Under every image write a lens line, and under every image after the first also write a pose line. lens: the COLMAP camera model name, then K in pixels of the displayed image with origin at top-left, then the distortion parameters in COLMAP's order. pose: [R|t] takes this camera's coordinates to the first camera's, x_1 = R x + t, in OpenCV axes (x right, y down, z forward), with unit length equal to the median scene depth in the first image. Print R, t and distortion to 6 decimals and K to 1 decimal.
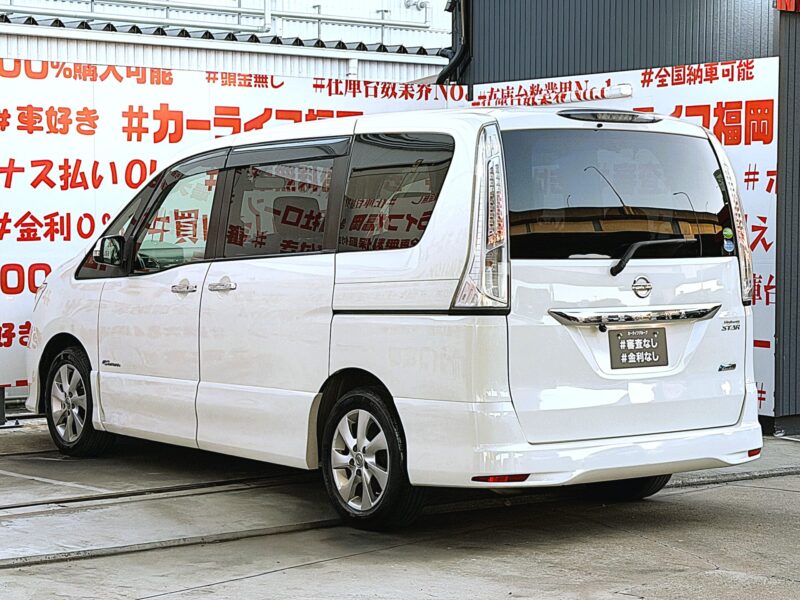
lens RADIAL K [[1720.8, 0, 411.7], [0, 1720.8, 280.6], [0, 0, 1]] dist [0.084471, 0.340972]
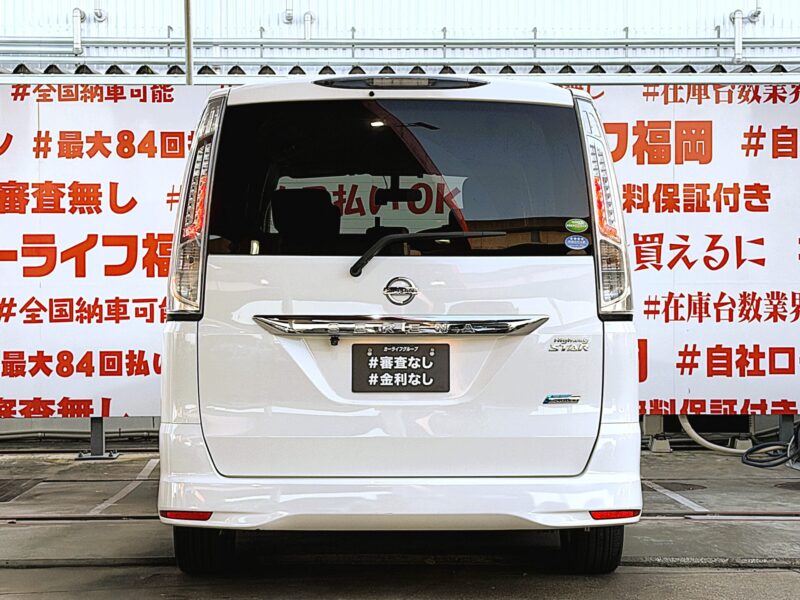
lens RADIAL K [[1720.8, 0, 411.7], [0, 1720.8, 280.6], [0, 0, 1]] dist [0.084471, 0.340972]
pose [[0.819771, -0.006004, -0.572660, 0.393222], [-0.017146, 0.999239, -0.035021, 0.017688], [0.572435, 0.038528, 0.819044, 0.233077]]
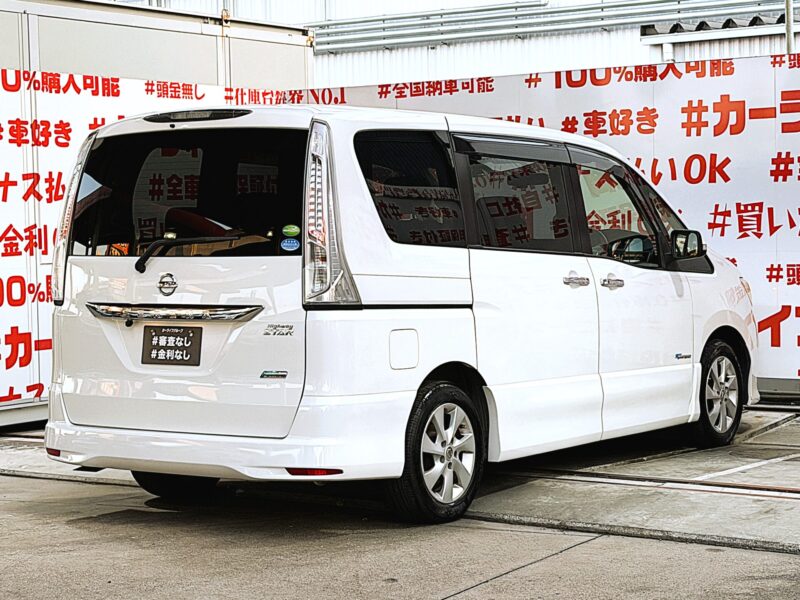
lens RADIAL K [[1720.8, 0, 411.7], [0, 1720.8, 280.6], [0, 0, 1]] dist [0.084471, 0.340972]
pose [[0.350463, 0.022063, -0.936317, 0.746991], [-0.016292, 0.999715, 0.017459, -0.012375], [0.936435, 0.009136, 0.350722, 0.517350]]
